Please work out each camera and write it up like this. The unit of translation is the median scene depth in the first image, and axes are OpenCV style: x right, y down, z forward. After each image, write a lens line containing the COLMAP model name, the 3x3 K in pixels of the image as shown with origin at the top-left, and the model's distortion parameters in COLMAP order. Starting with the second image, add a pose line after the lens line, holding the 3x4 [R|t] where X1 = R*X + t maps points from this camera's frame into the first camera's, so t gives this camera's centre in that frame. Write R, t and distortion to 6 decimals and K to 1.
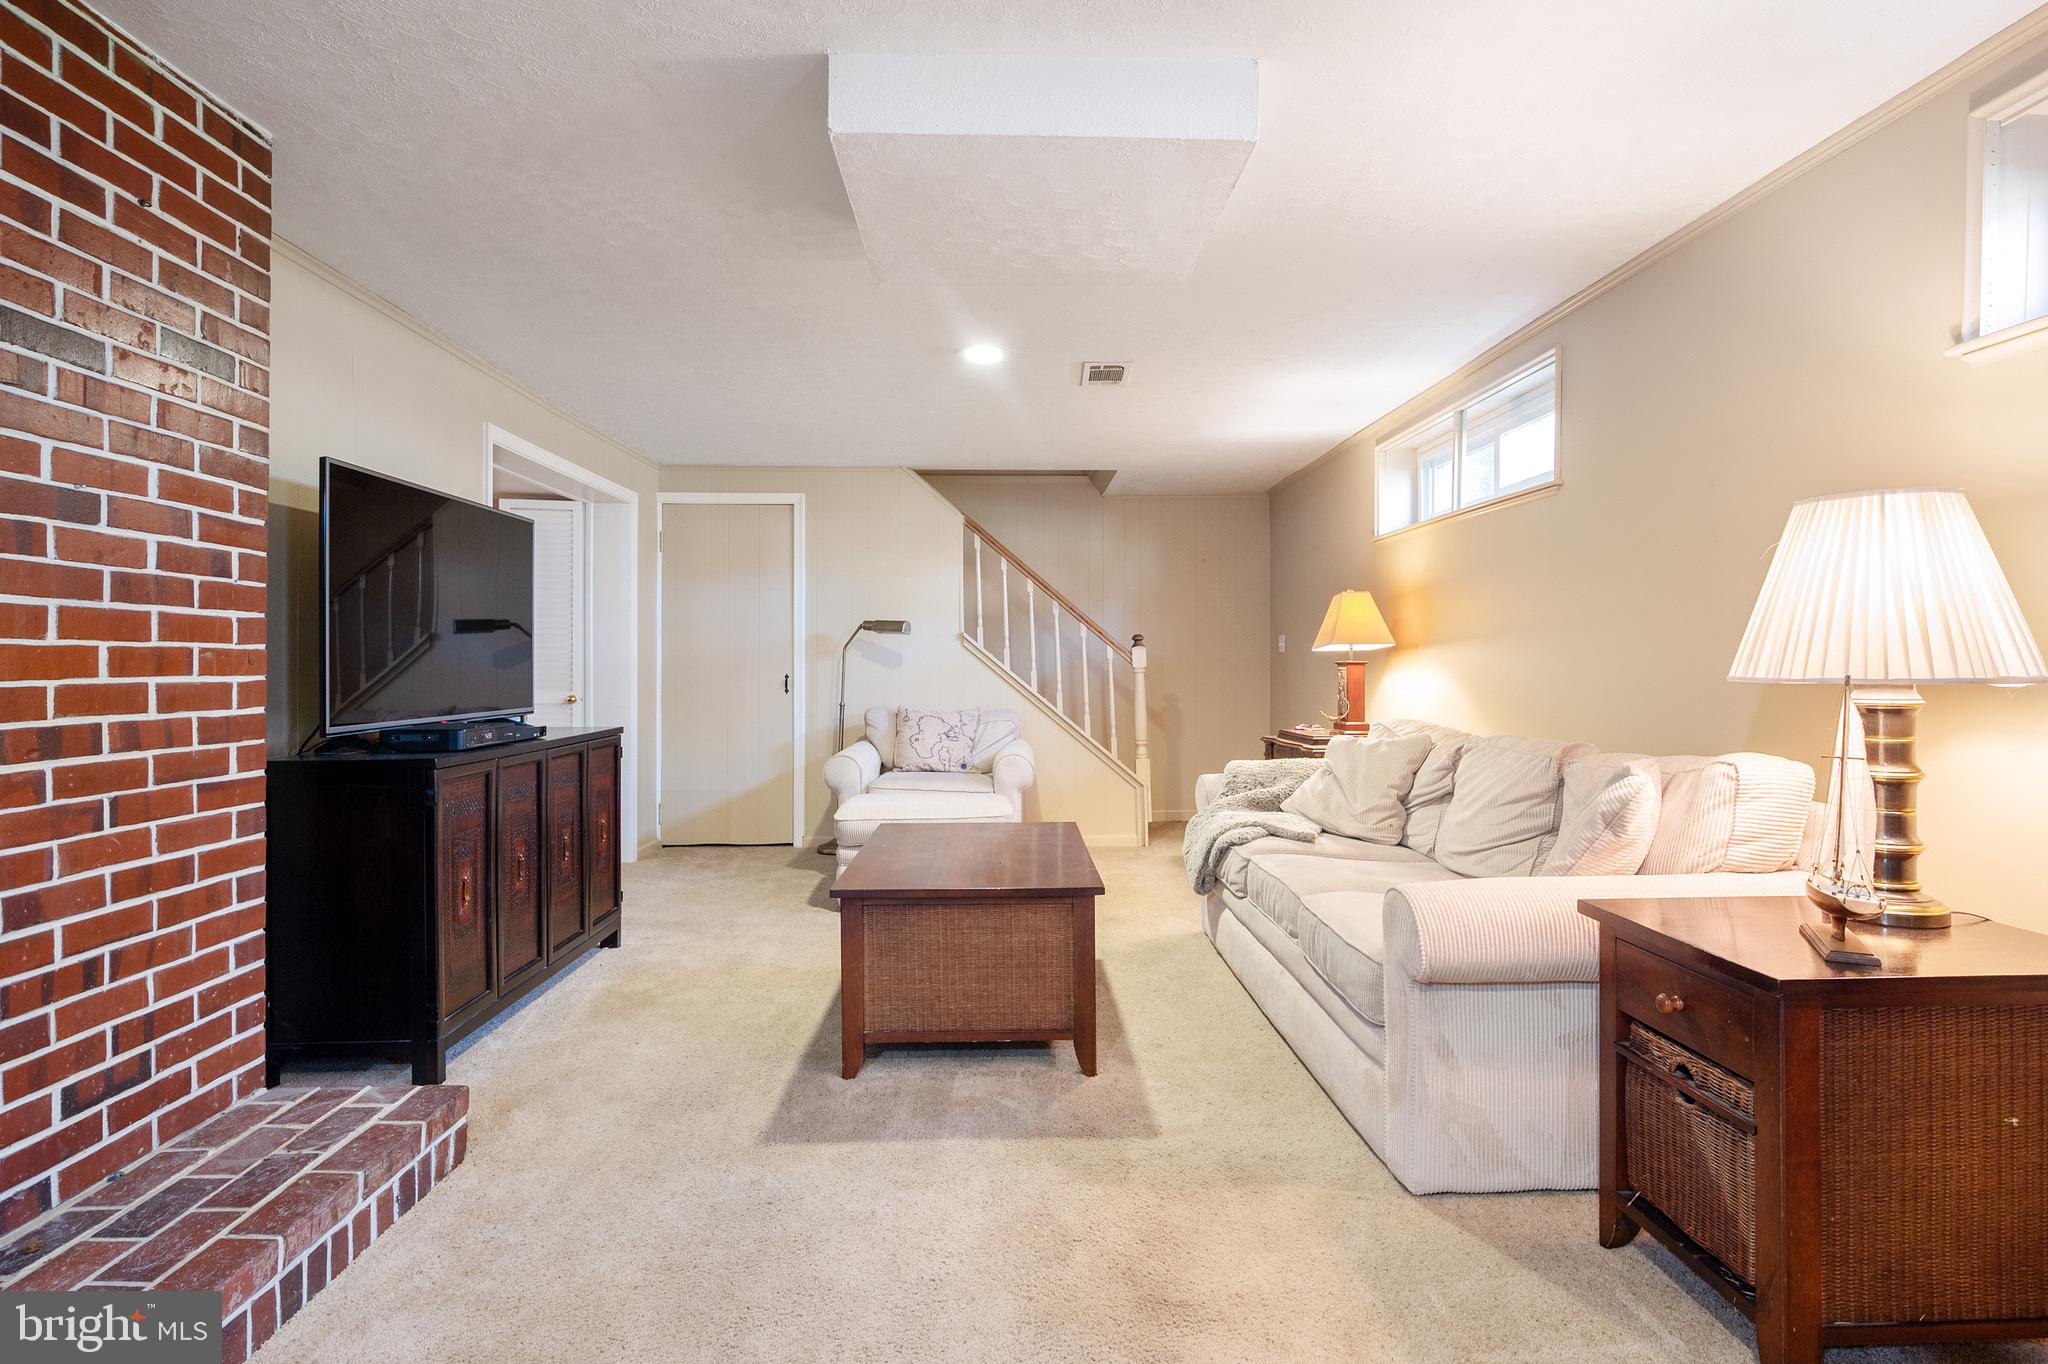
lens RADIAL K [[1064.7, 0, 1026.8], [0, 1064.7, 663.0], [0, 0, 1]] dist [-0.001440, 0.000723]
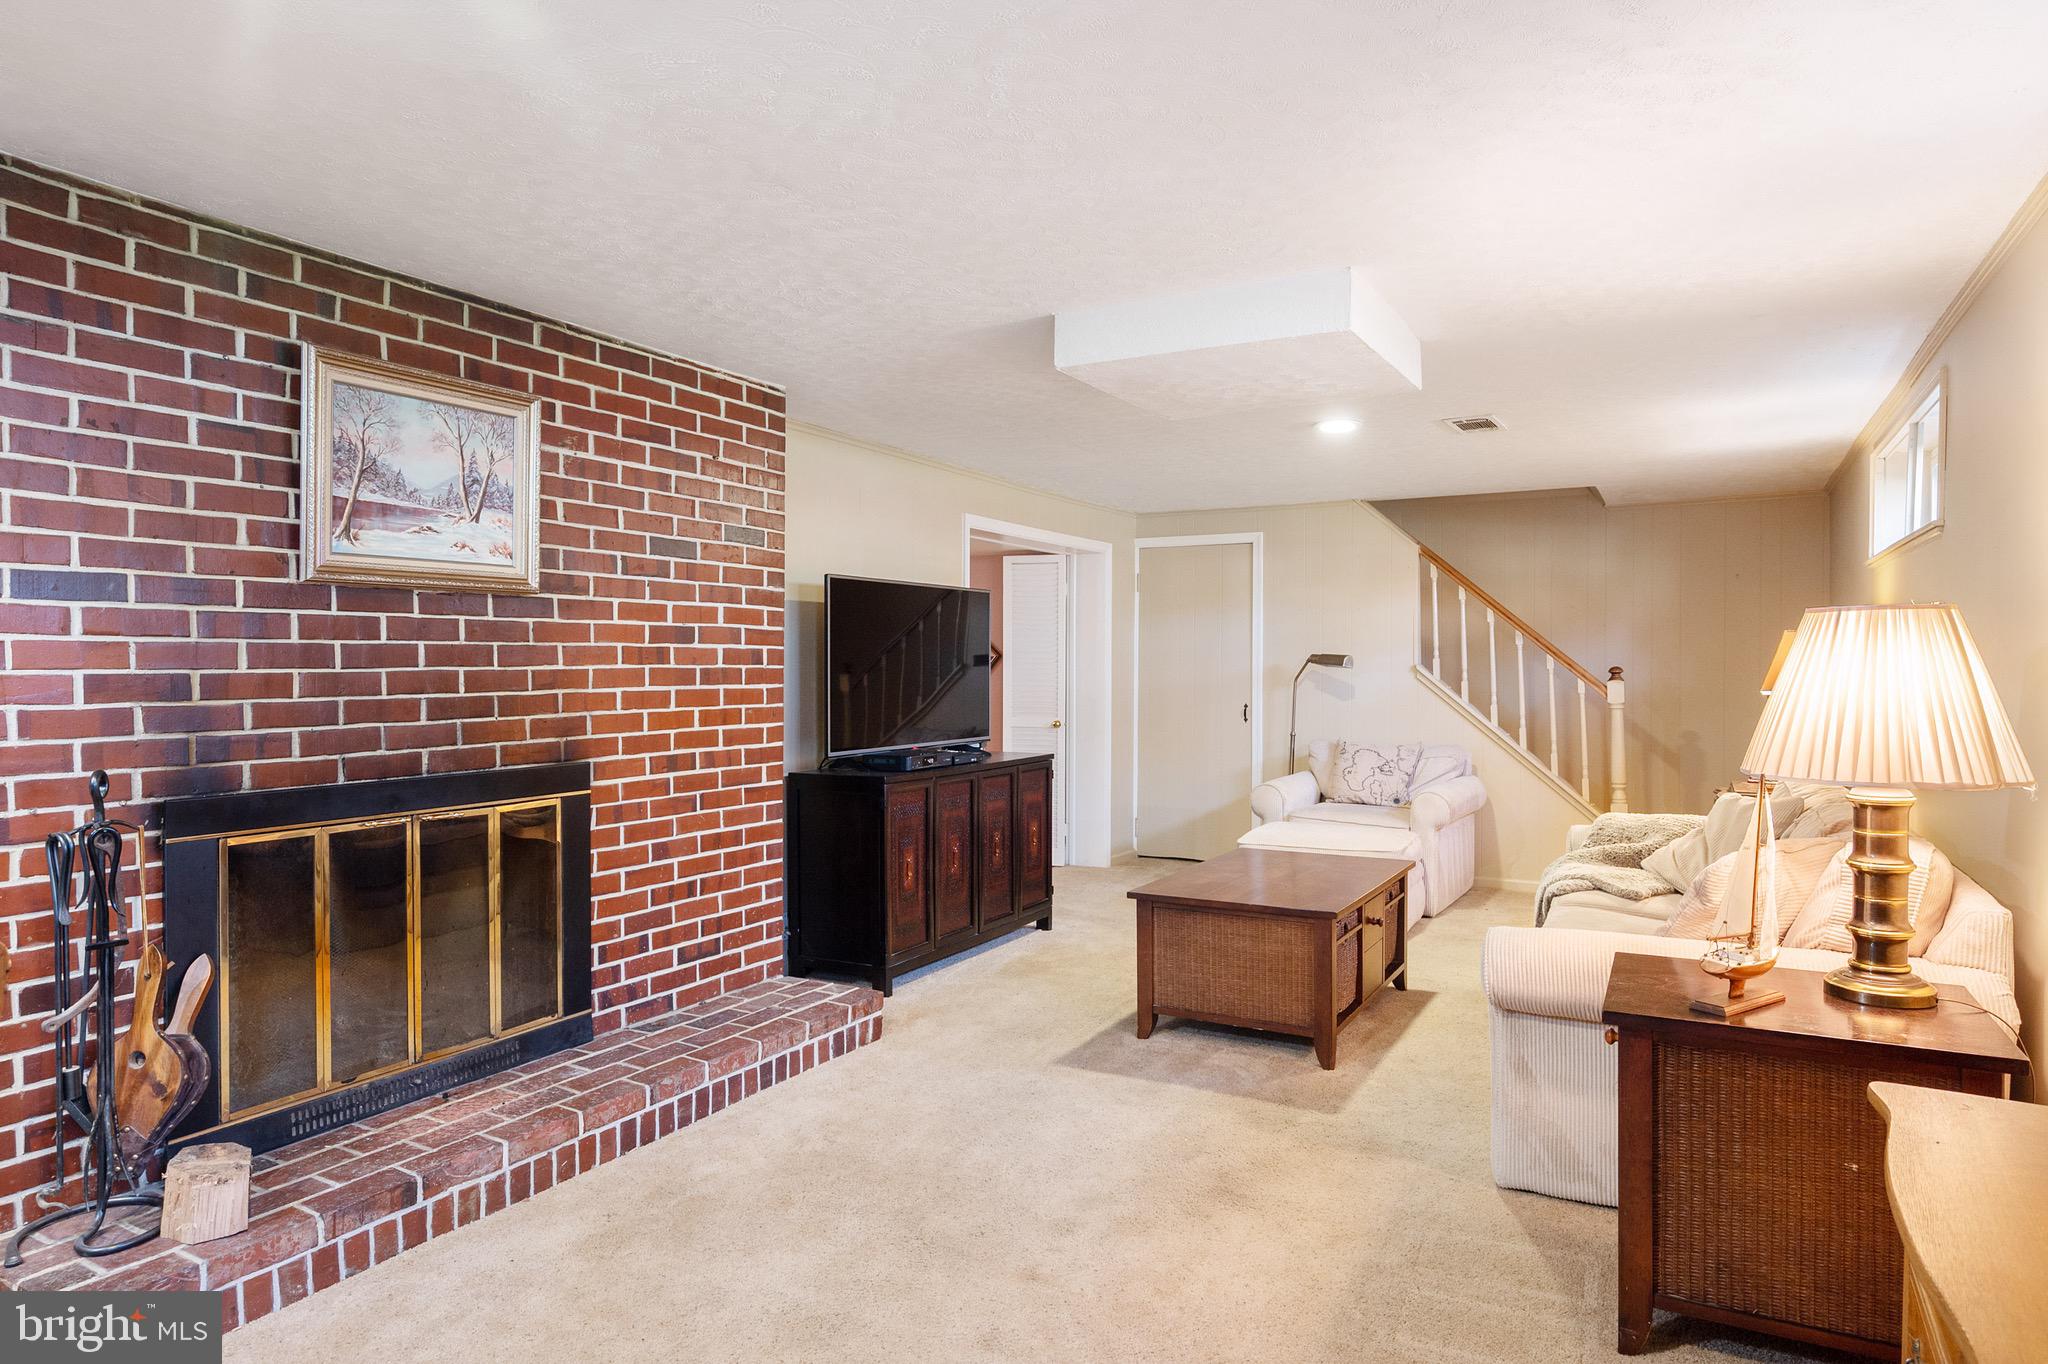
lens RADIAL K [[1214.6, 0, 1024.0], [0, 1214.6, 682.0], [0, 0, 1]] dist [-0.000268, 0.000058]
pose [[0.857065, 0.008776, -0.515133, 0.574070], [-0.001070, 0.999883, 0.015254, -0.081393], [0.515207, -0.012522, 0.856974, -0.411919]]
